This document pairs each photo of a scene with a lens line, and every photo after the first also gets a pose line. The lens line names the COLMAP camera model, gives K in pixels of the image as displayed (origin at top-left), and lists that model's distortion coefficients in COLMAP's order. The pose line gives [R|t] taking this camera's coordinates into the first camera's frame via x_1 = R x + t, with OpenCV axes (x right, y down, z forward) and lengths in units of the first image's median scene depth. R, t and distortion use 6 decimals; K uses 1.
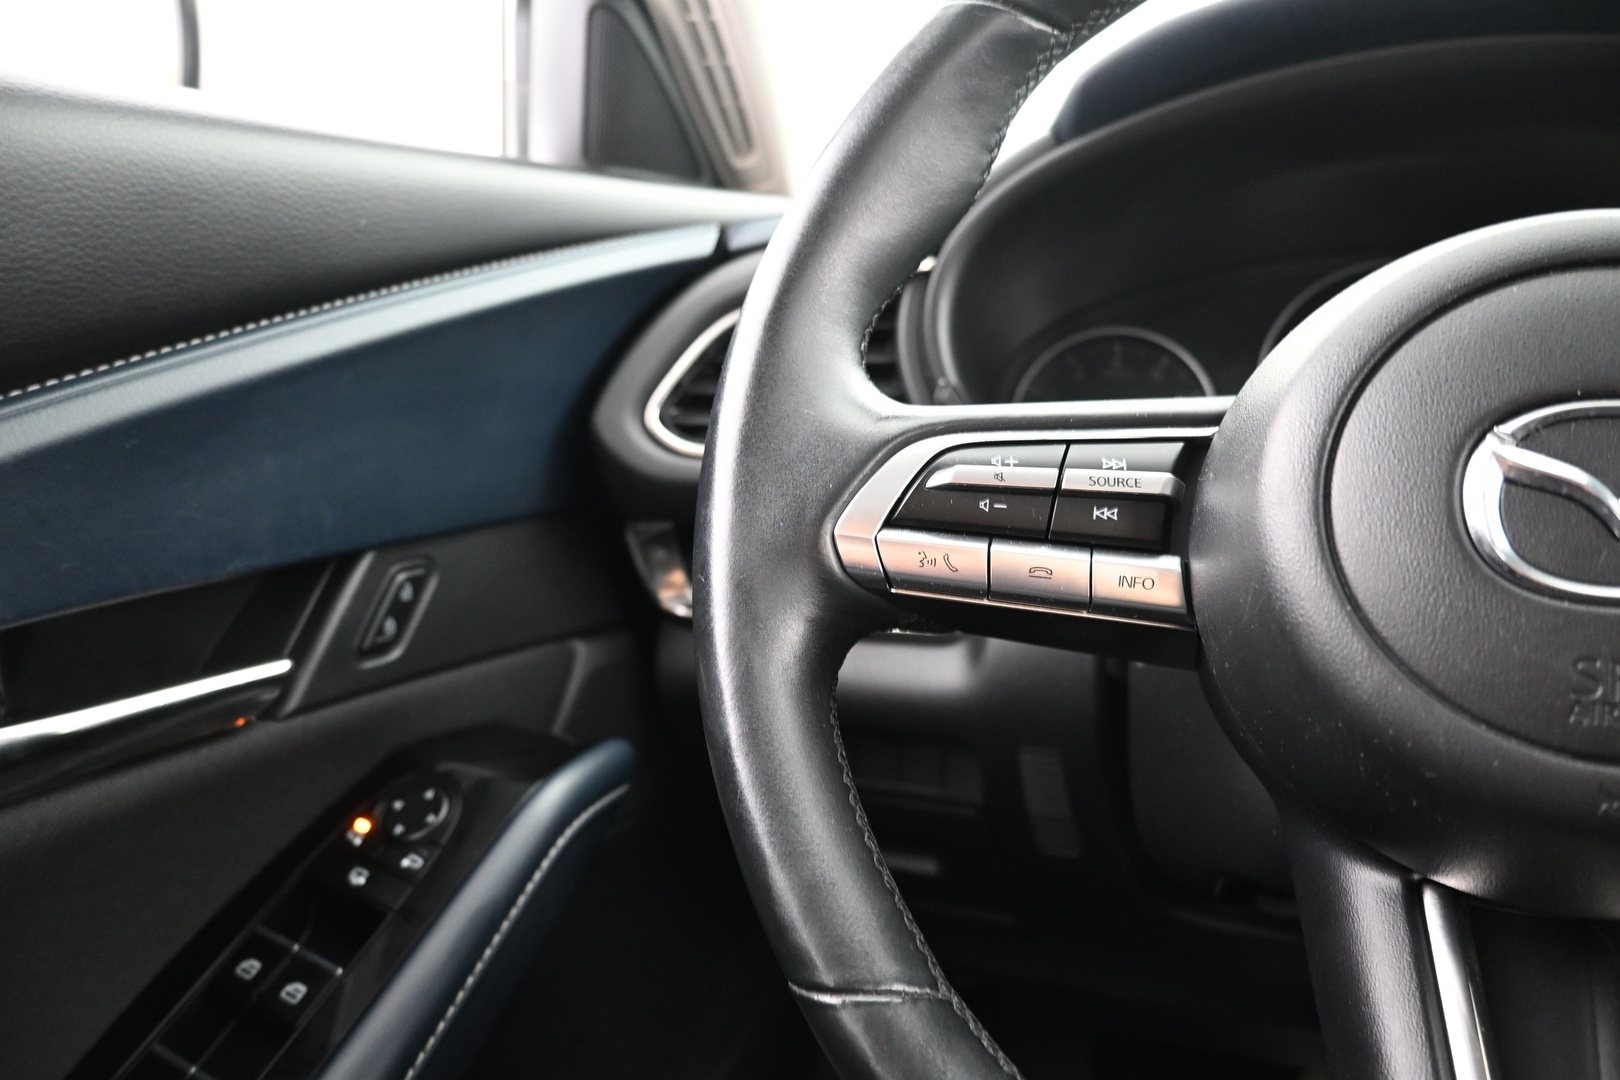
lens RADIAL K [[1094.1, 0, 810.0], [0, 1094.1, 540.0], [0, 0, 1]] dist [-0.003611, -0.001791]
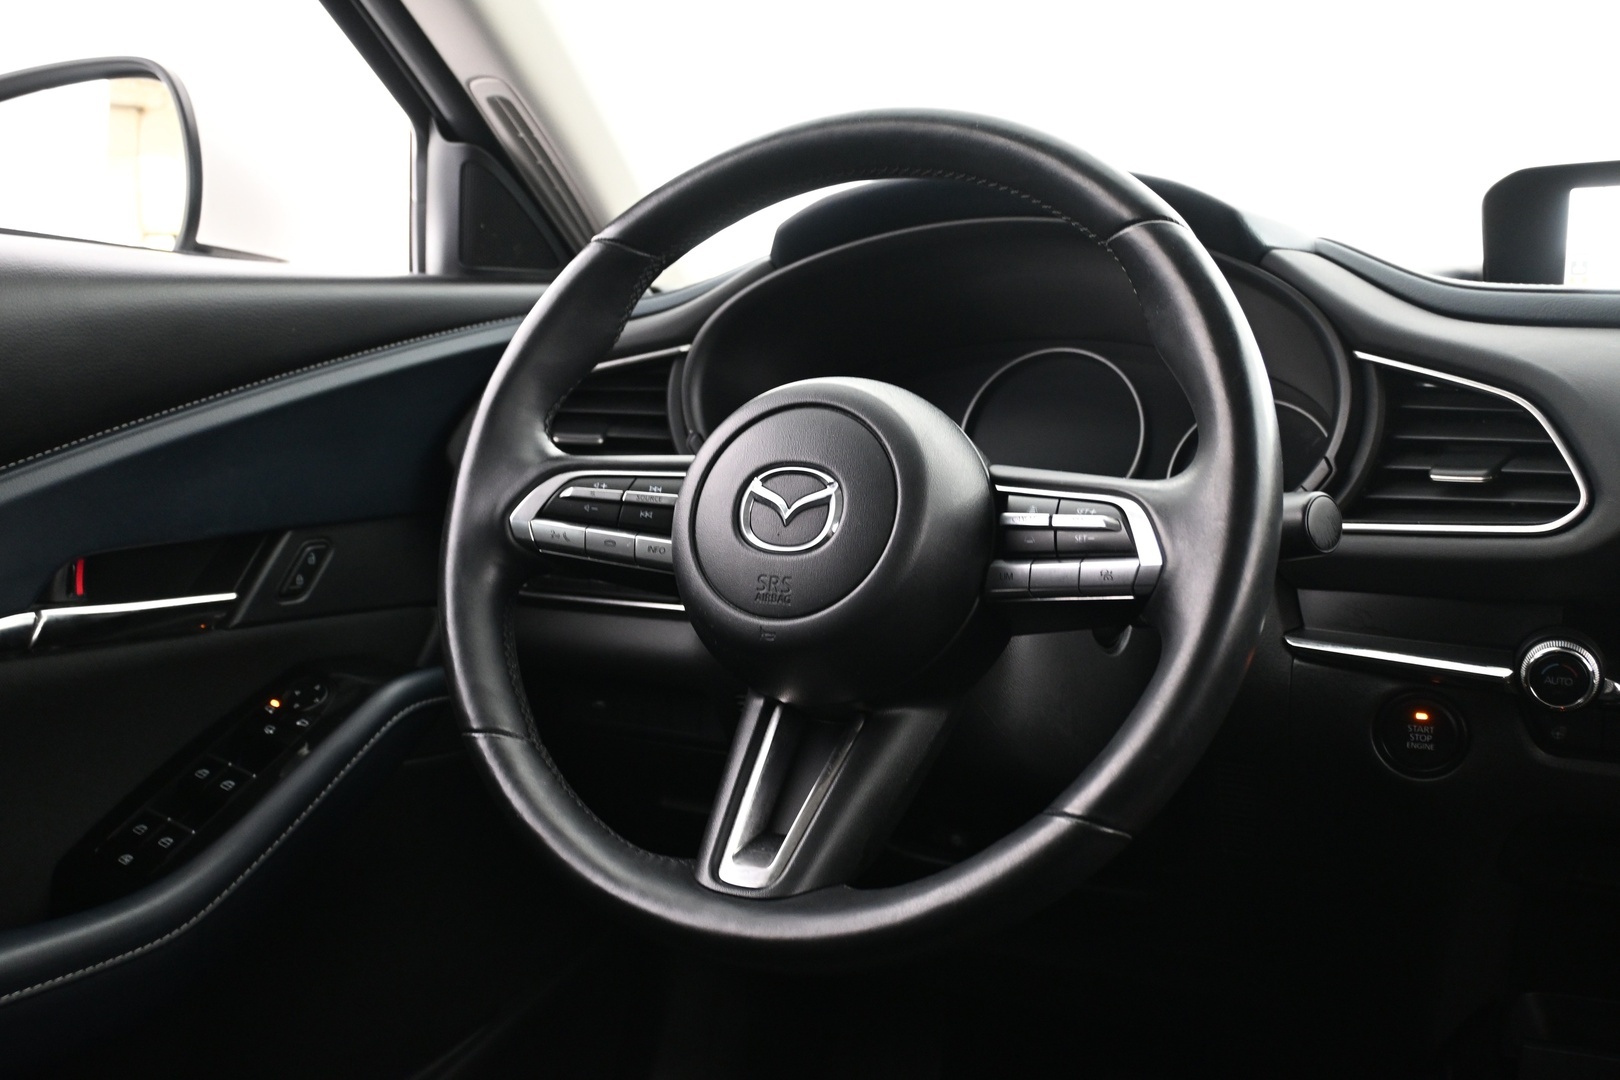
lens RADIAL K [[1567.6, 0, 810.0], [0, 1567.6, 540.0], [0, 0, 1]] dist [-0.003512, 0.004177]
pose [[0.994929, 0.040228, -0.092189, 0.615344], [-0.043735, 0.998382, -0.036342, 0.082820], [0.090577, 0.040190, 0.995078, -1.310831]]
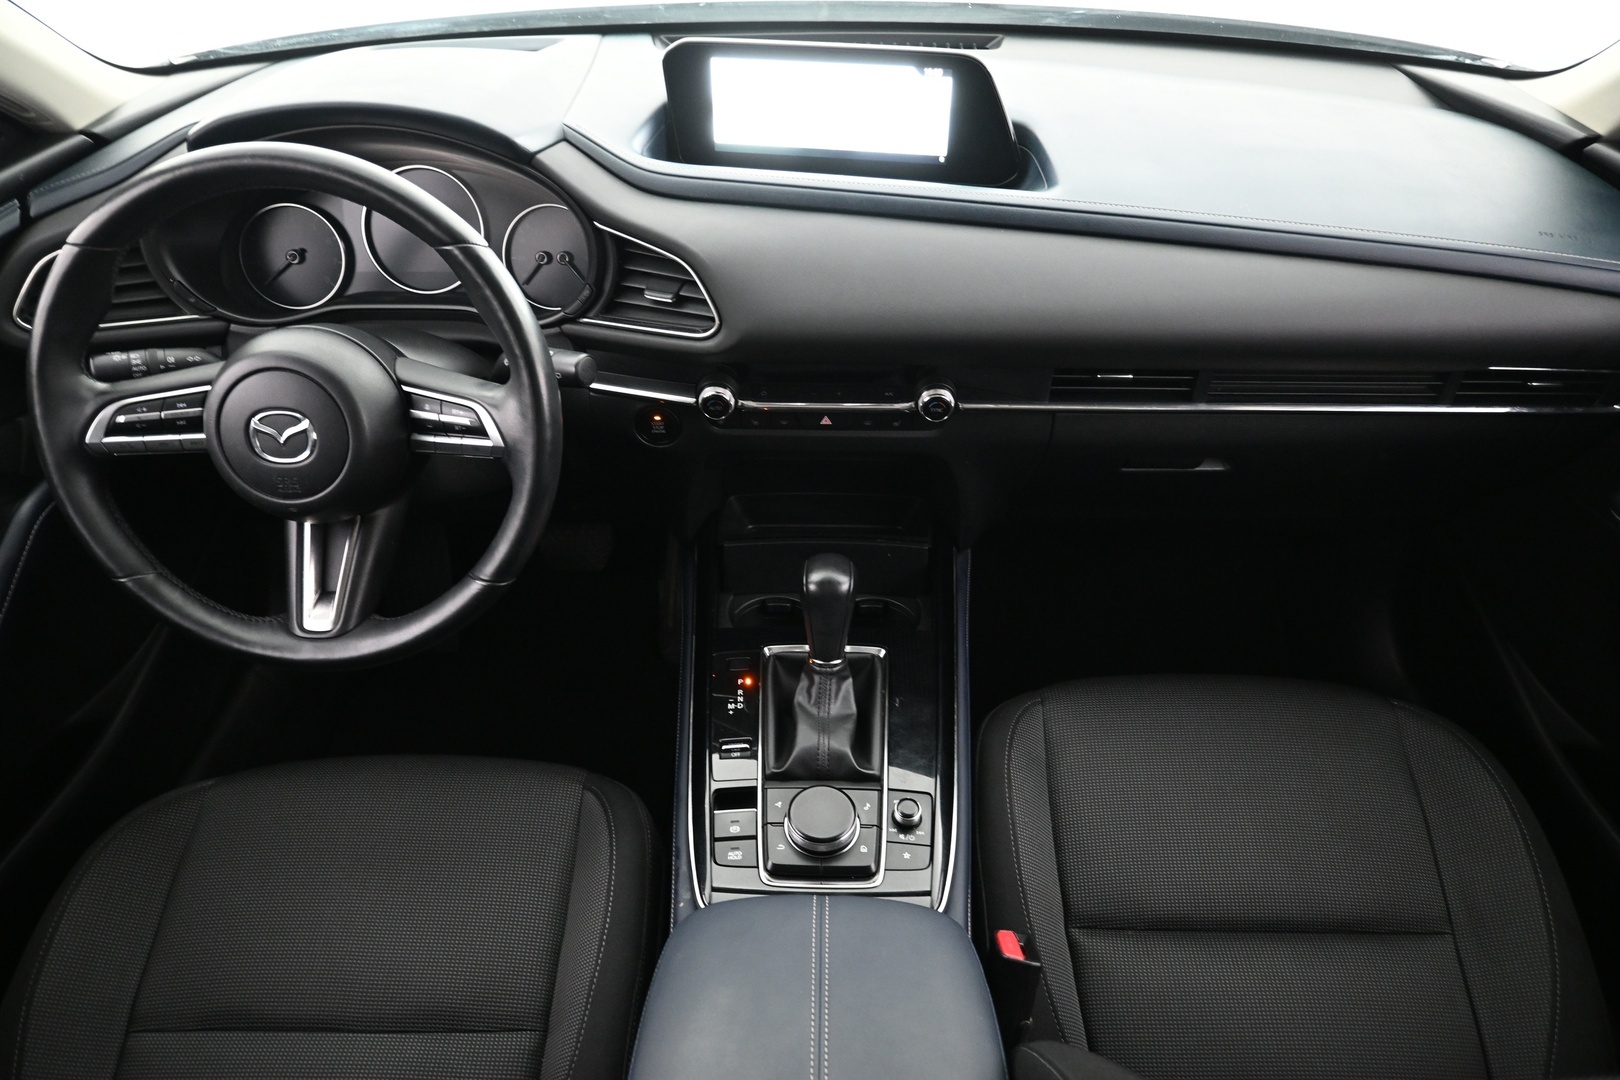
lens RADIAL K [[1094.1, 0, 810.0], [0, 1094.1, 540.0], [0, 0, 1]] dist [-0.003611, -0.001791]
pose [[0.938315, -0.193072, 0.286859, 0.747686], [0.034654, 0.877927, 0.477540, -0.870091], [-0.344041, -0.438142, 0.830462, -1.767762]]
